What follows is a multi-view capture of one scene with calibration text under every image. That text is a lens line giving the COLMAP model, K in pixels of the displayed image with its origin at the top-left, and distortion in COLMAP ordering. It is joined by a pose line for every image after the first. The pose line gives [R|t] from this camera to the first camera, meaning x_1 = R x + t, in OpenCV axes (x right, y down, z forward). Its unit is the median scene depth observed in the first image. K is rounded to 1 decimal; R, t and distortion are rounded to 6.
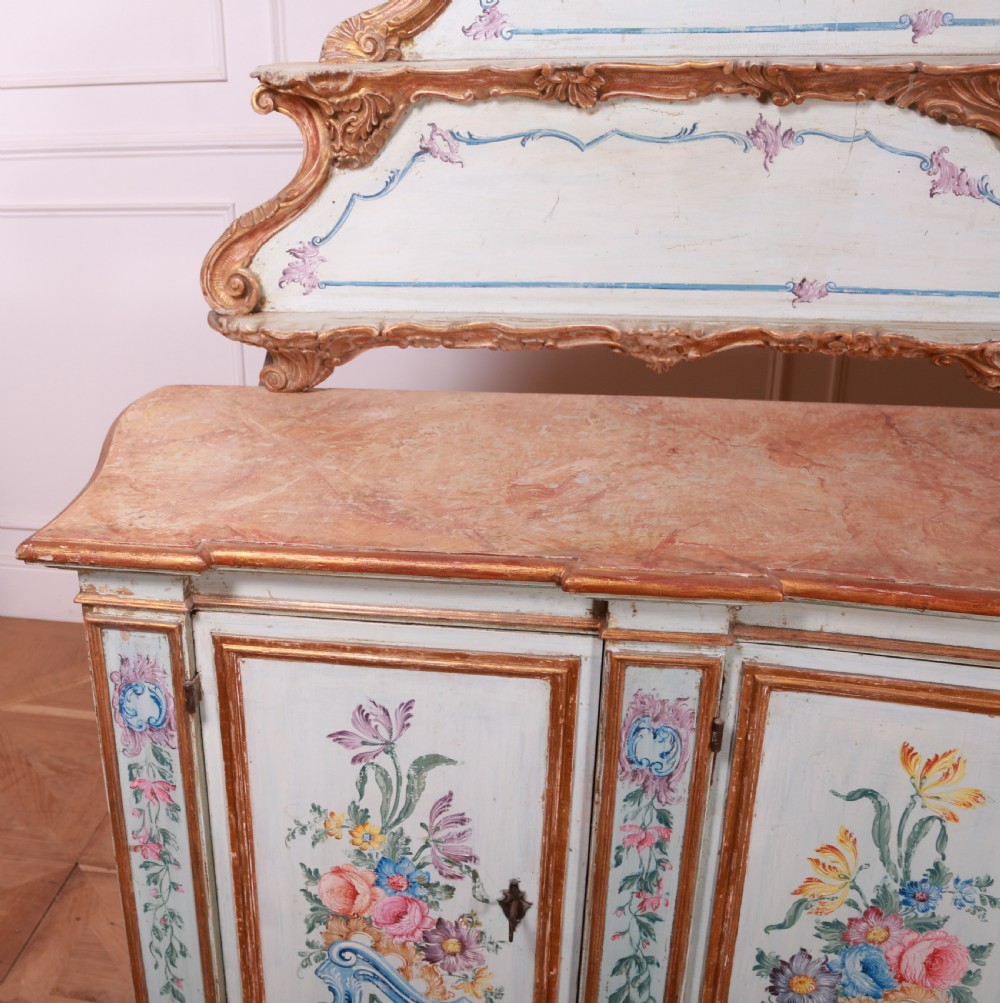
lens RADIAL K [[1225.4, 0, 340.6], [0, 1225.4, 515.4], [0, 0, 1]] dist [-0.155066, 0.119311]
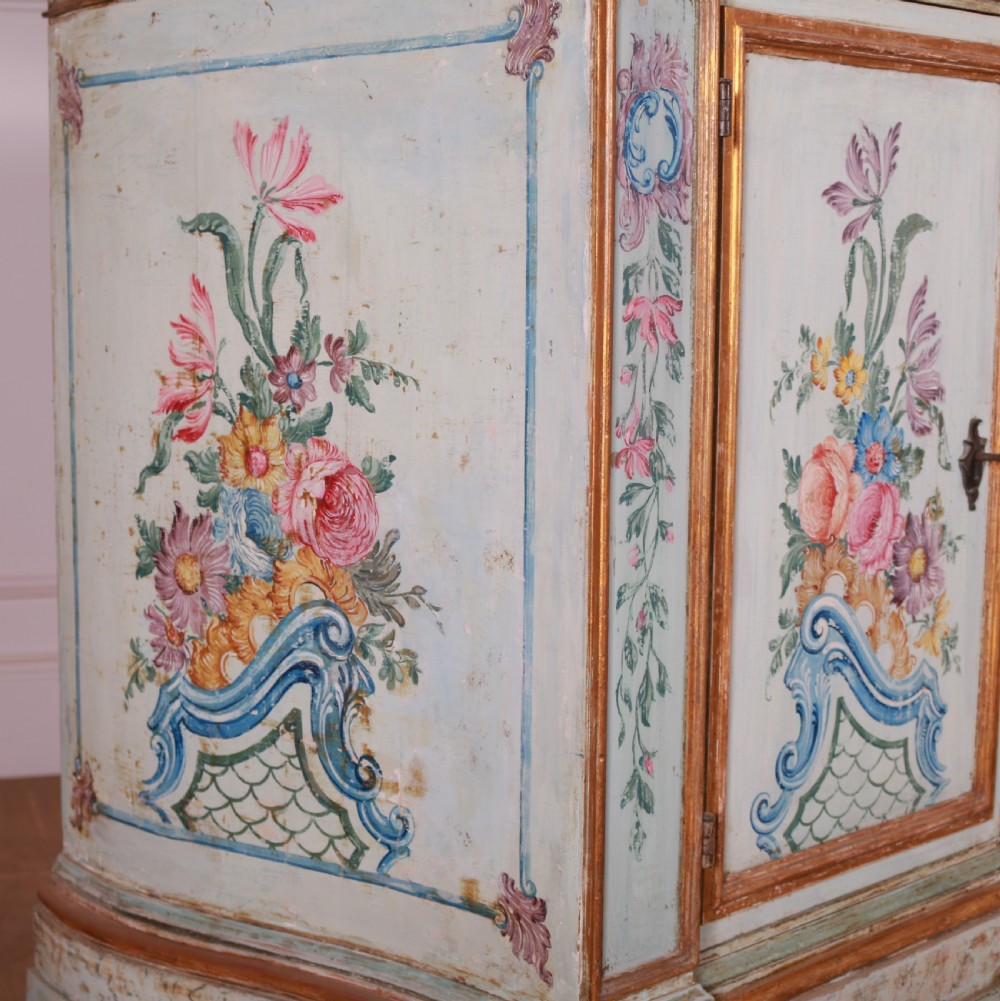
lens RADIAL K [[1871.4, 0, 304.1], [0, 1871.4, 524.3], [0, 0, 1]] dist [-0.124785, 0.194965]
pose [[0.634721, -0.083644, 0.768201, -0.935219], [0.282760, 0.950319, -0.130155, 0.389696], [-0.719150, 0.299829, 0.626838, 0.622989]]
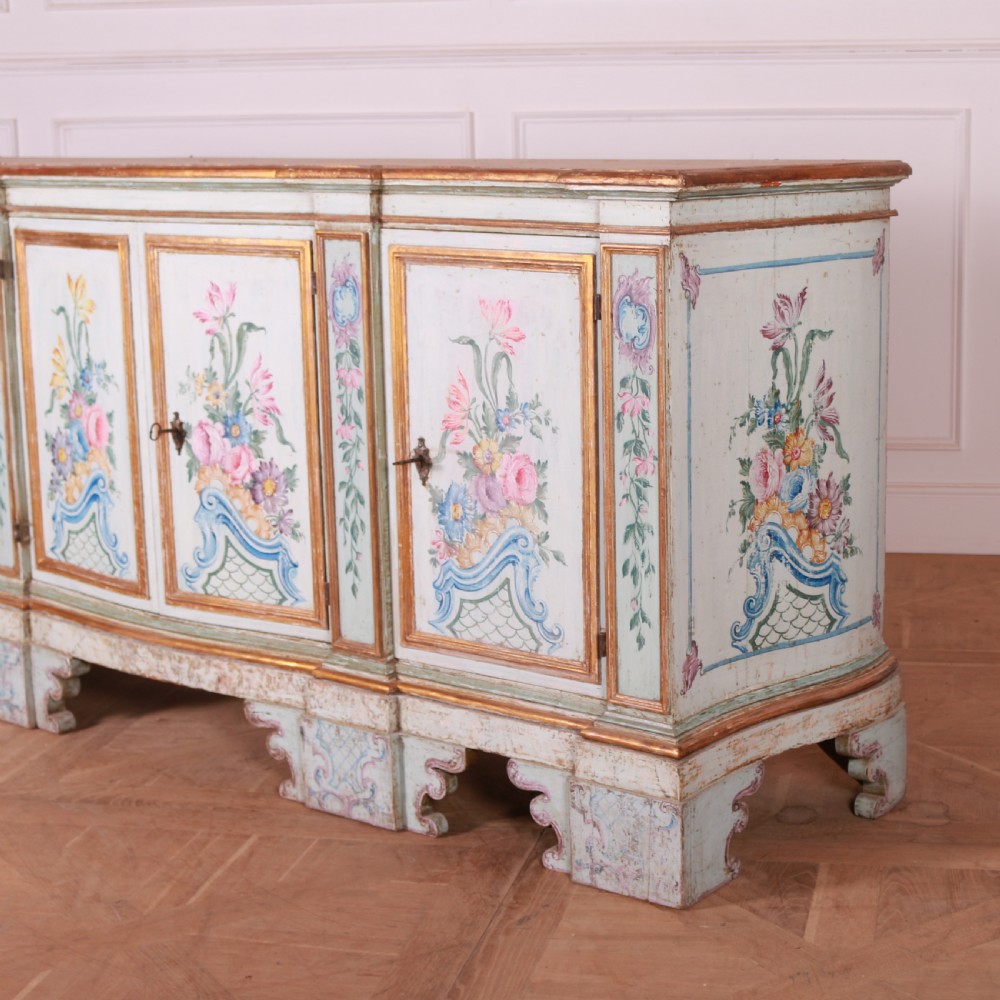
lens RADIAL K [[2082.7, 0, 501.6], [0, 2082.7, 550.5], [0, 0, 1]] dist [-0.087138, -0.207675]
pose [[0.879227, 0.121079, -0.460760, 2.179278], [-0.190821, 0.975695, -0.107733, 0.697395], [0.436517, 0.182644, 0.880962, -1.167013]]
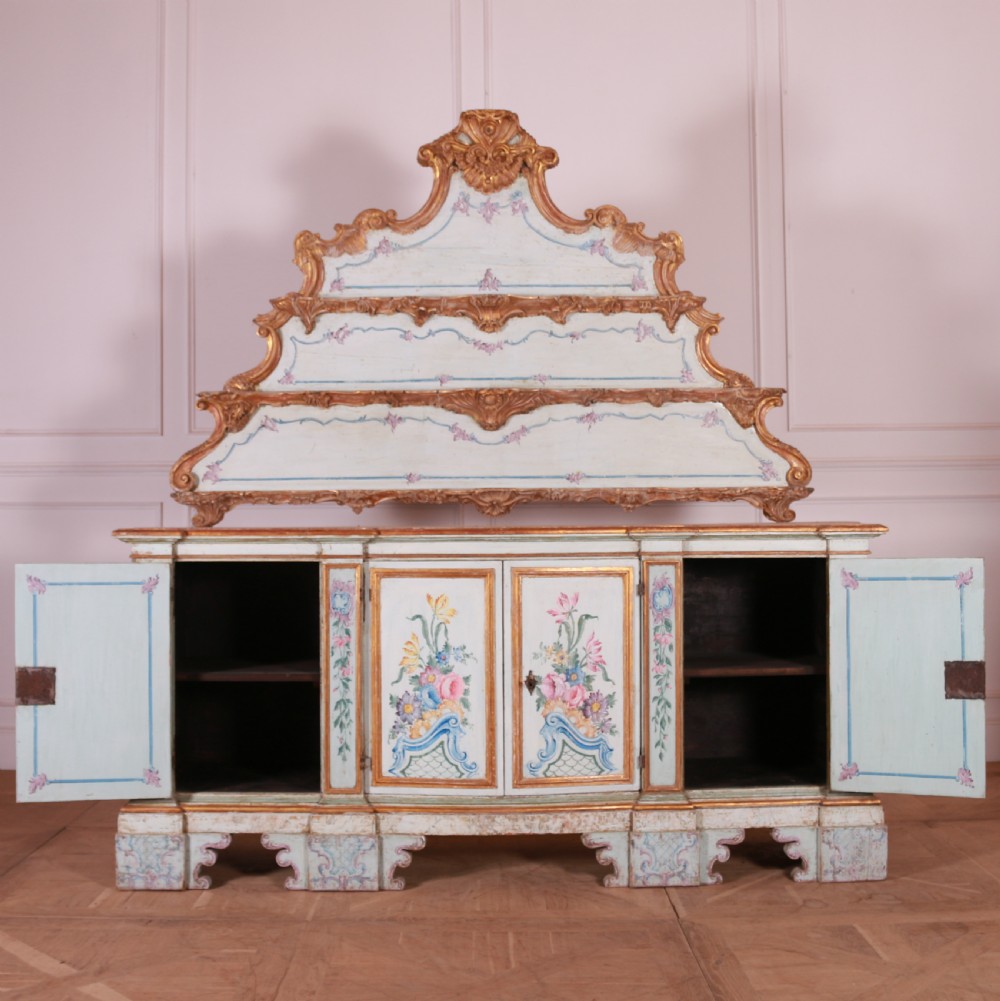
lens RADIAL K [[1329.8, 0, 476.0], [0, 1329.8, 498.9], [0, 0, 1]] dist [-0.174139, 0.220625]
pose [[0.978421, 0.031476, 0.204208, -0.063657], [0.053070, 0.916889, -0.395599, 1.098838], [-0.199688, 0.397899, 0.895433, -1.738305]]
